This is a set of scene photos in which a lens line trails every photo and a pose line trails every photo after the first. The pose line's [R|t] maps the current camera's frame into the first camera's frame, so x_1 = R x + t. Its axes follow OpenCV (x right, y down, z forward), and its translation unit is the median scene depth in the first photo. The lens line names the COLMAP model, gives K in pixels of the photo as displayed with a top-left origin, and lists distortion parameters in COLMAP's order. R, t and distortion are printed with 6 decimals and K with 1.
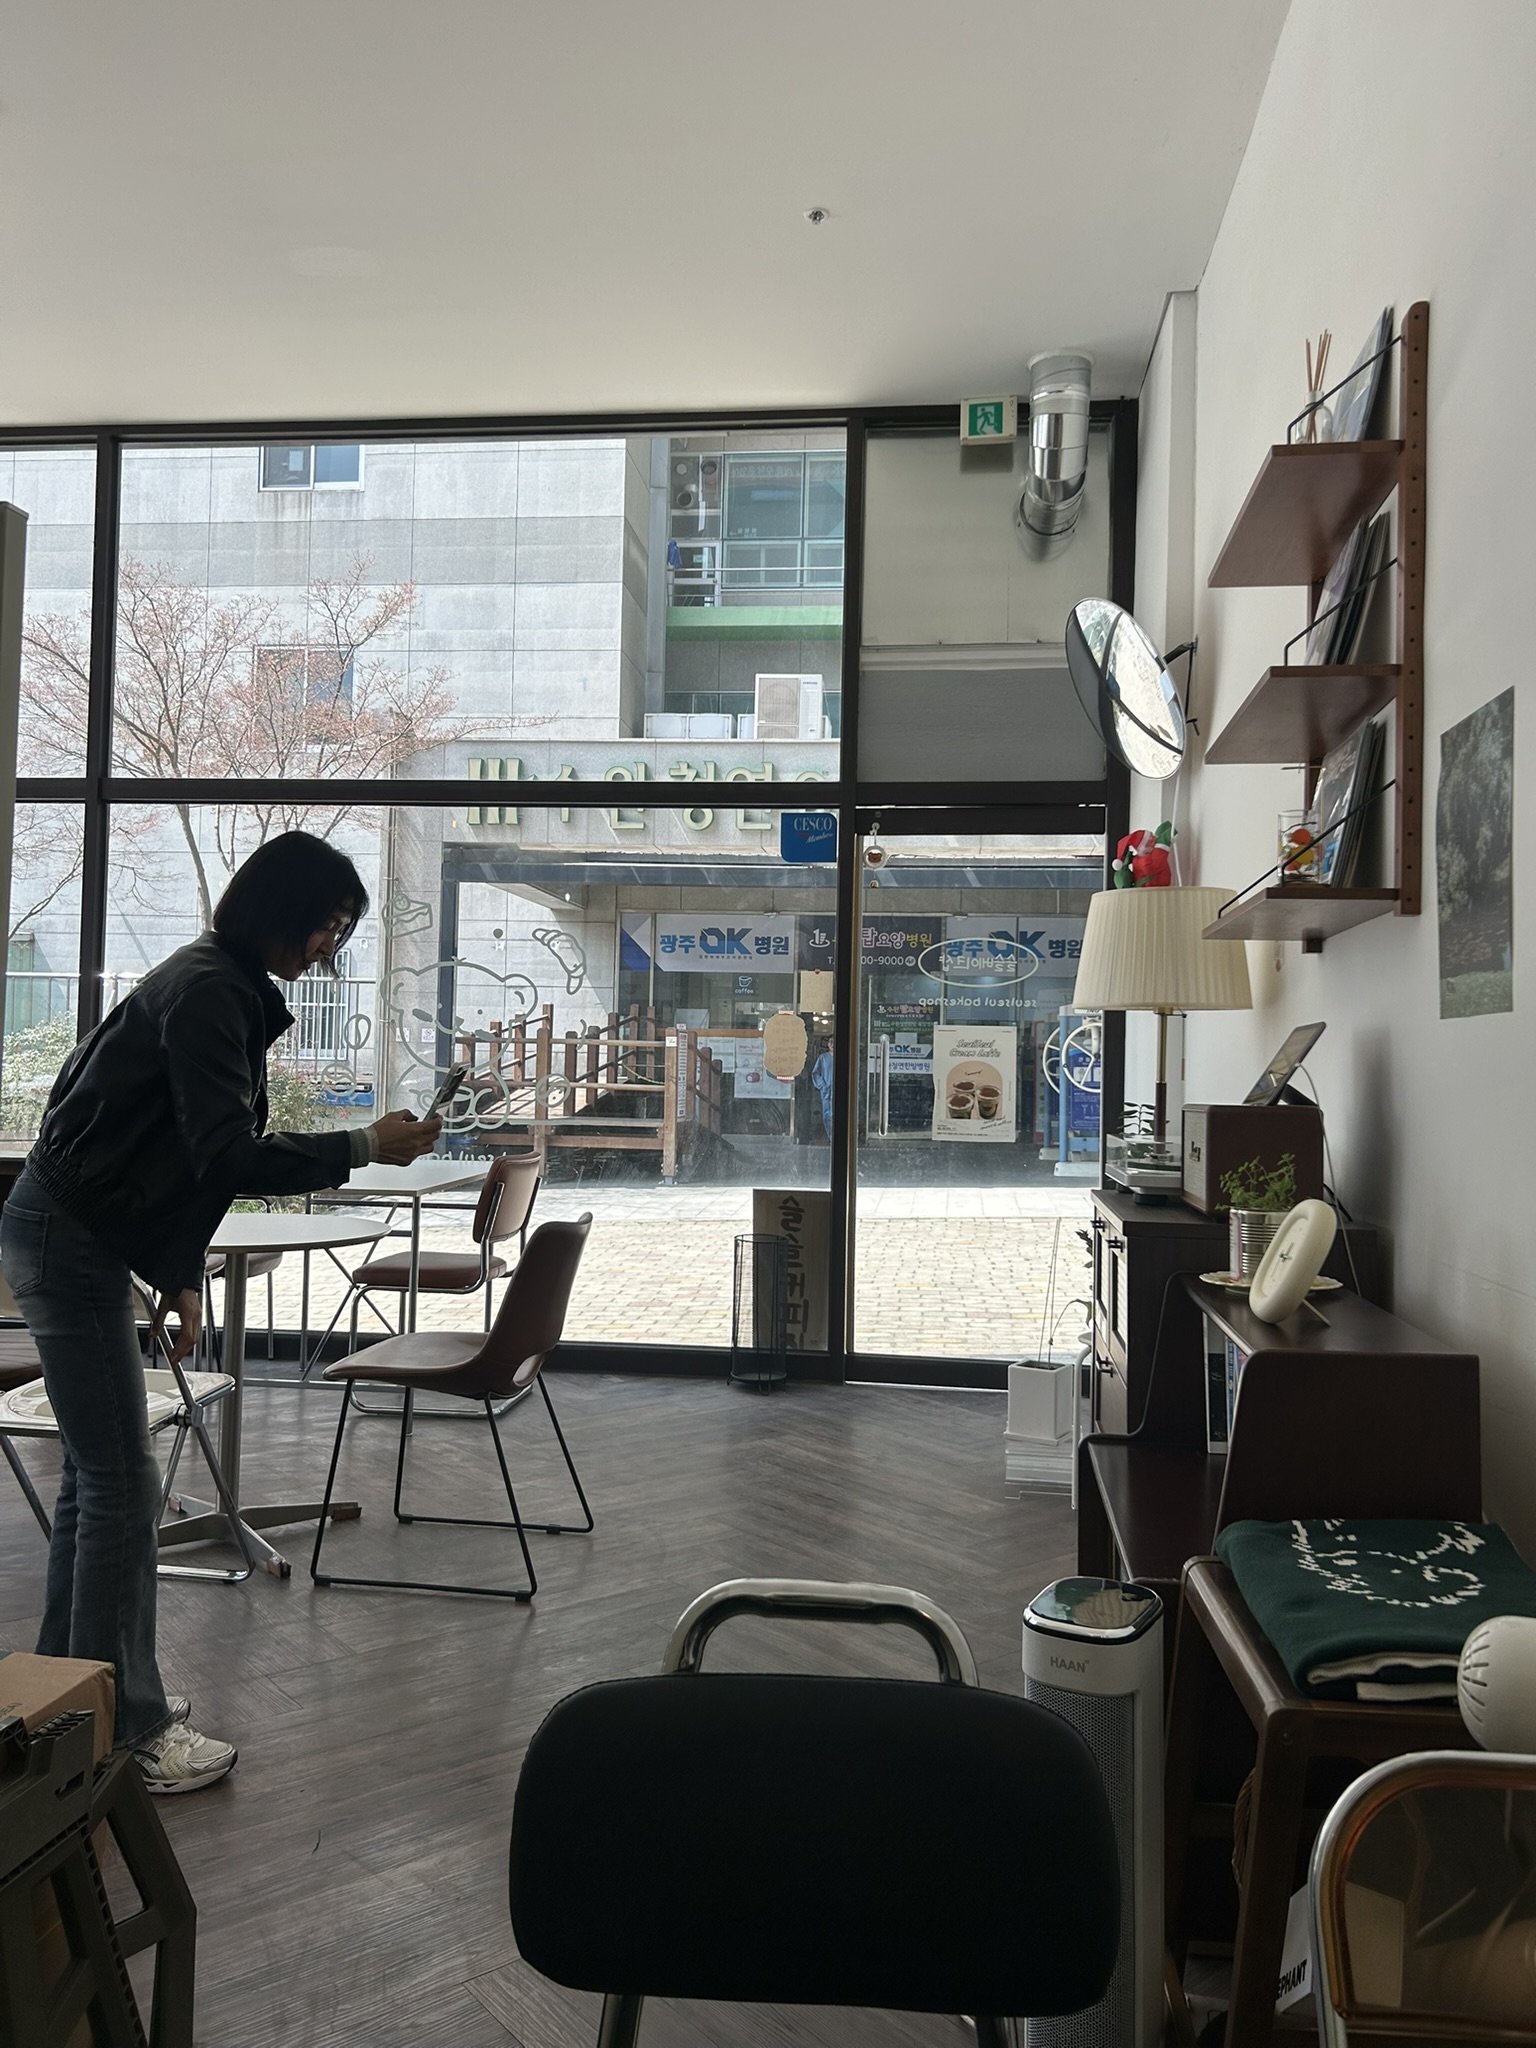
lens RADIAL K [[1537.8, 0, 773.8], [0, 1537.8, 1022.0], [0, 0, 1]] dist [0.026649, -0.038725]
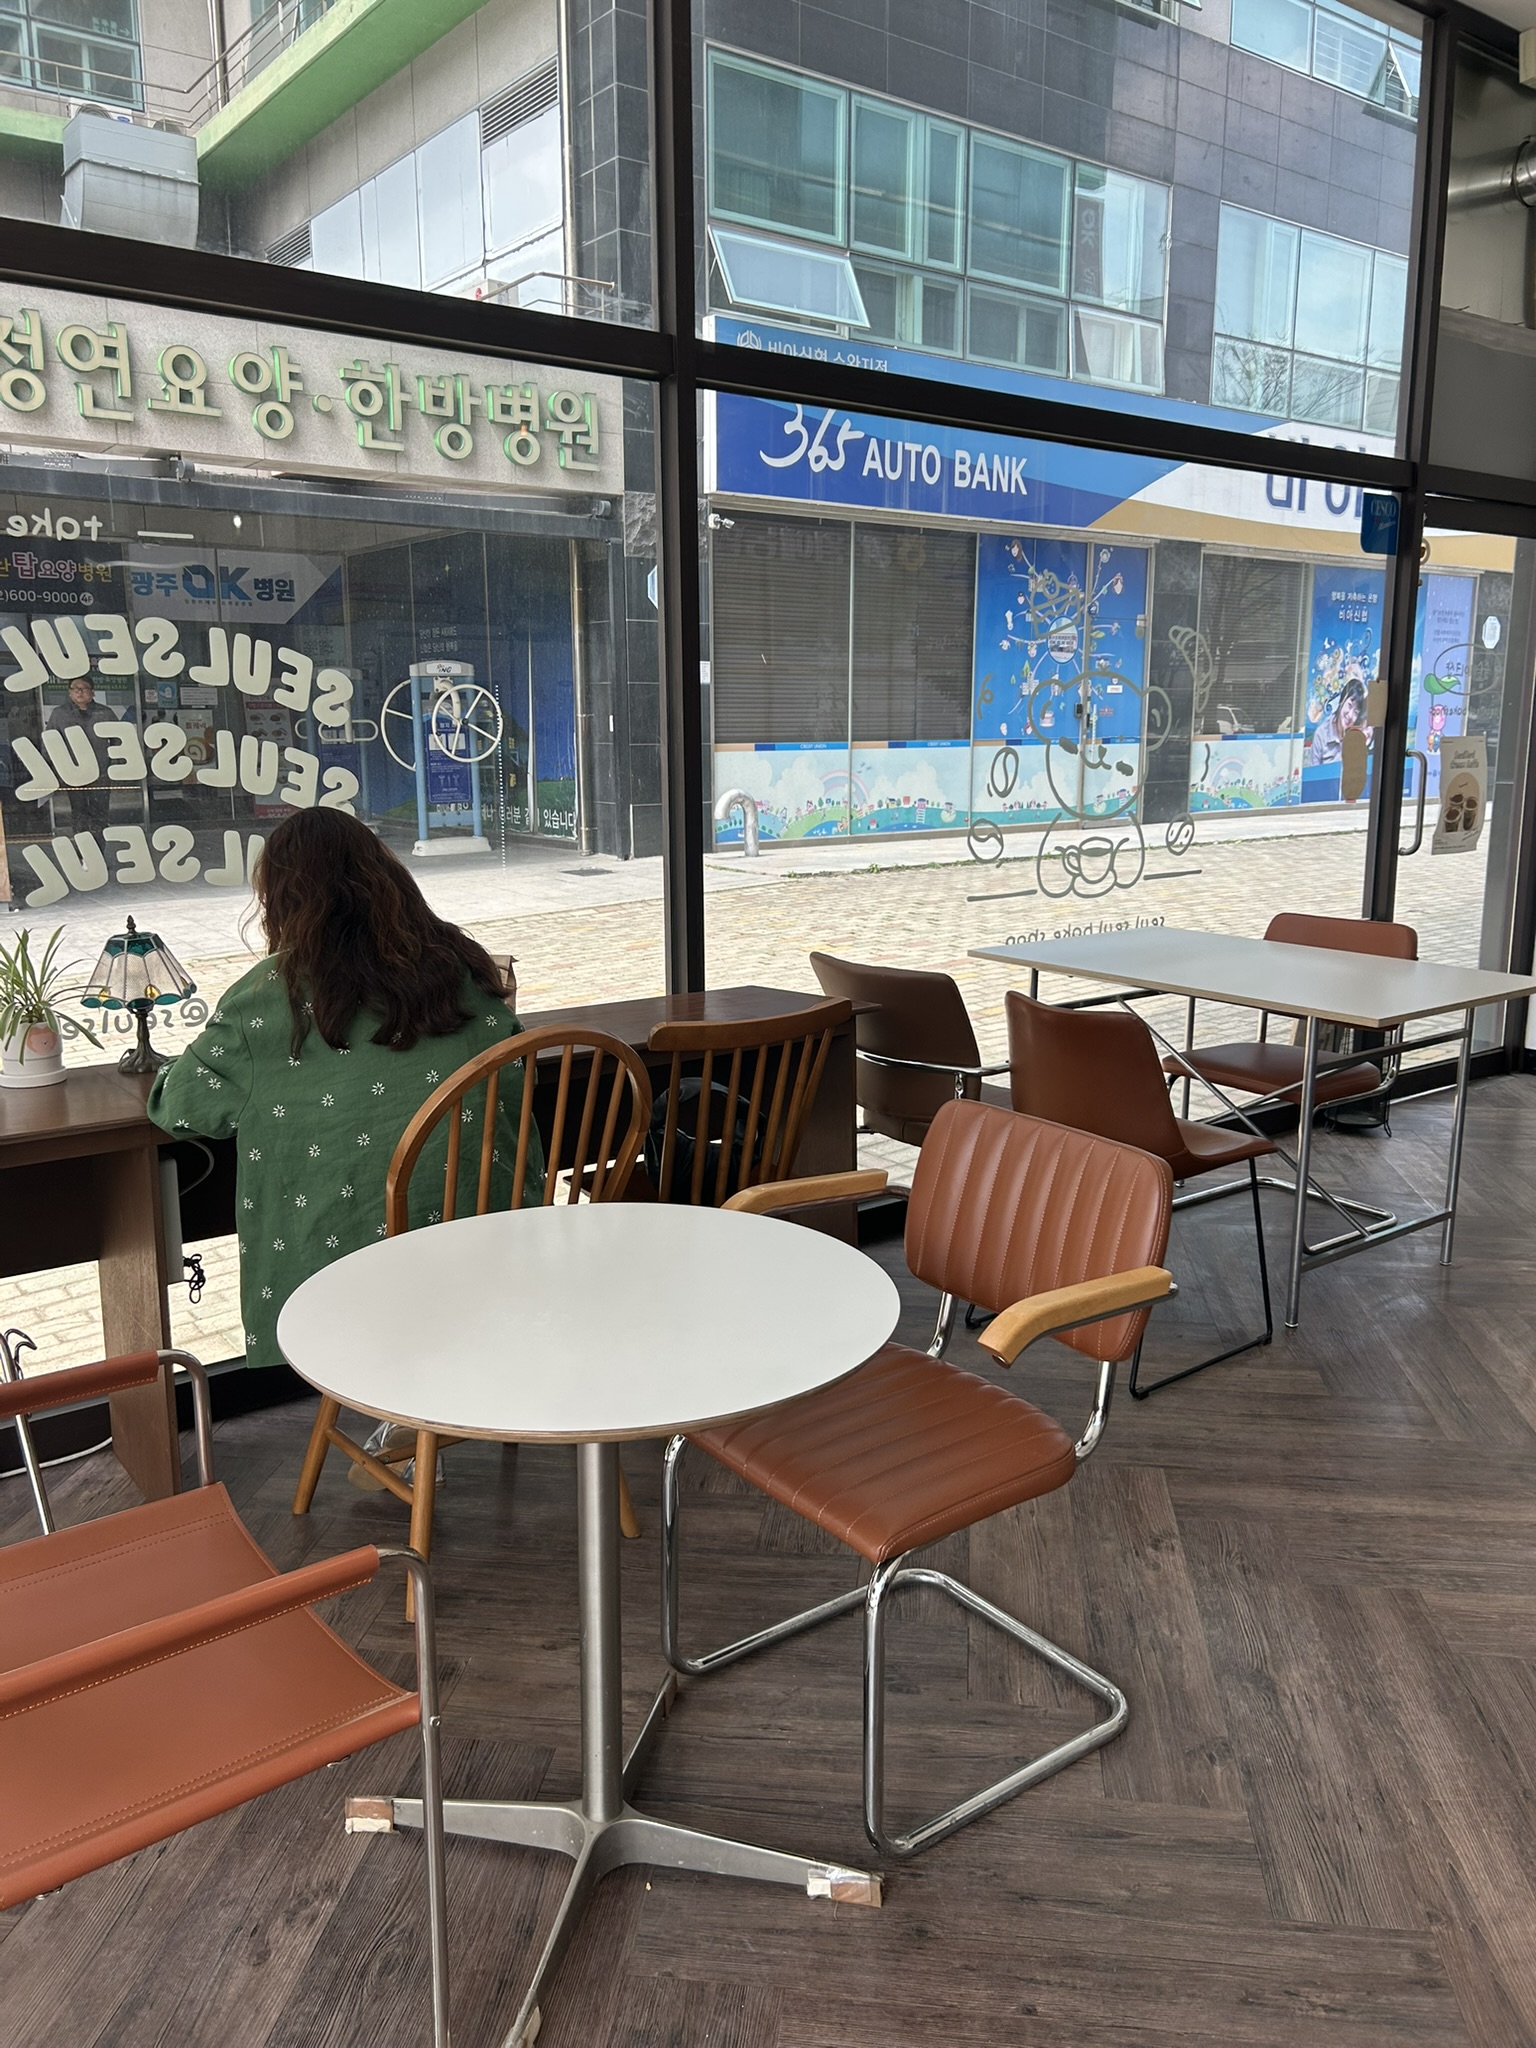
lens RADIAL K [[1537.8, 0, 773.8], [0, 1537.8, 1022.0], [0, 0, 1]] dist [0.026649, -0.038725]
pose [[0.725686, -0.152525, 0.670907, -0.842168], [-0.006843, 0.973470, 0.228712, -0.040791], [-0.687992, -0.170564, 0.705390, 0.543152]]
